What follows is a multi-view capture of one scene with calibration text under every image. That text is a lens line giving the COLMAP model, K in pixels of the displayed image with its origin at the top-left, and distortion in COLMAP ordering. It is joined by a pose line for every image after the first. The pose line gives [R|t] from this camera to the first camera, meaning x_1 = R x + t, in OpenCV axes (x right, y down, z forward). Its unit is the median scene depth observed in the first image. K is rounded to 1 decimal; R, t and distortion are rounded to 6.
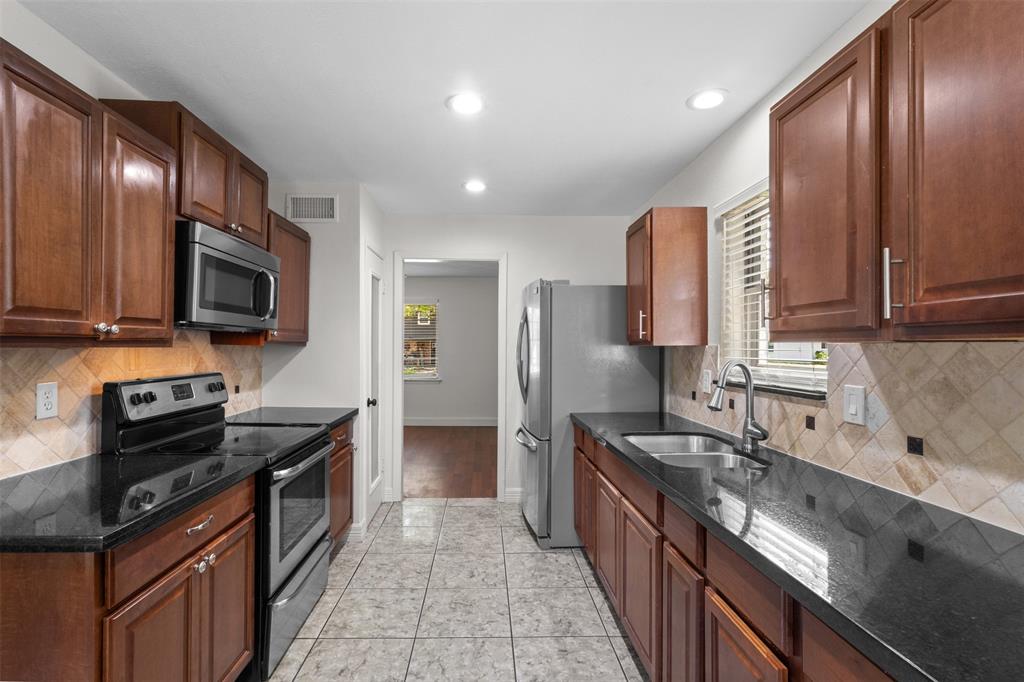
lens RADIAL K [[472.9, 0, 503.5], [0, 472.9, 350.1], [0, 0, 1]] dist [0.008598, 0.001112]
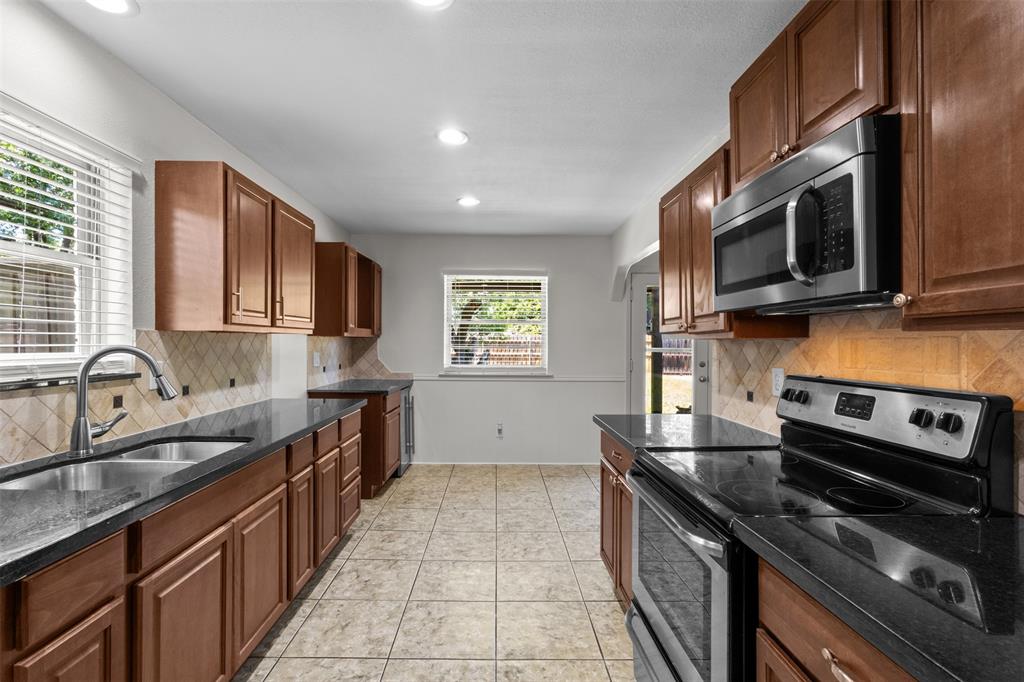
lens RADIAL K [[472.9, 0, 510.7], [0, 472.9, 341.4], [0, 0, 1]] dist [0.008598, 0.001112]
pose [[-0.999934, -0.011335, 0.001695, -0.211569], [-0.011334, 0.999935, 0.000775, 0.004438], [-0.001704, 0.000756, -0.999998, 1.810451]]
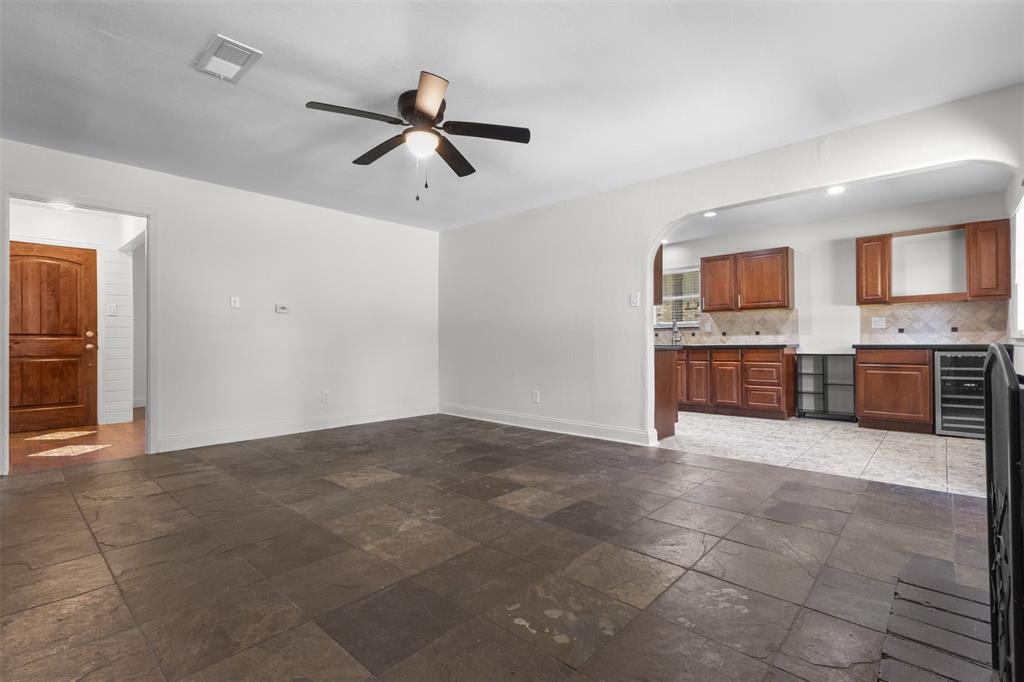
lens RADIAL K [[472.9, 0, 508.1], [0, 472.9, 337.2], [0, 0, 1]] dist [0.008598, 0.001112]
pose [[0.697828, -0.004973, 0.716248, -2.785849], [0.016414, 0.999824, -0.009051, 0.160935], [-0.716078, 0.018073, 0.697787, -0.542086]]
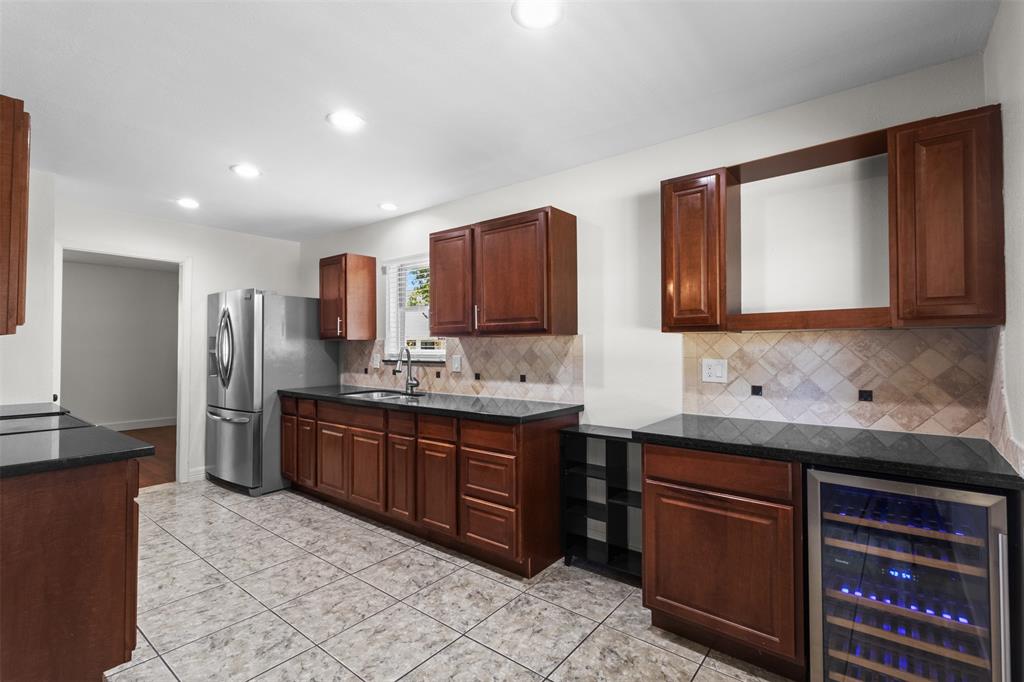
lens RADIAL K [[472.9, 0, 506.5], [0, 472.9, 336.9], [0, 0, 1]] dist [0.008598, 0.001112]
pose [[0.652396, 0.009055, 0.757824, -0.681986], [0.009510, 0.999752, -0.020133, 0.023233], [-0.757819, 0.020342, 0.652148, -0.559549]]
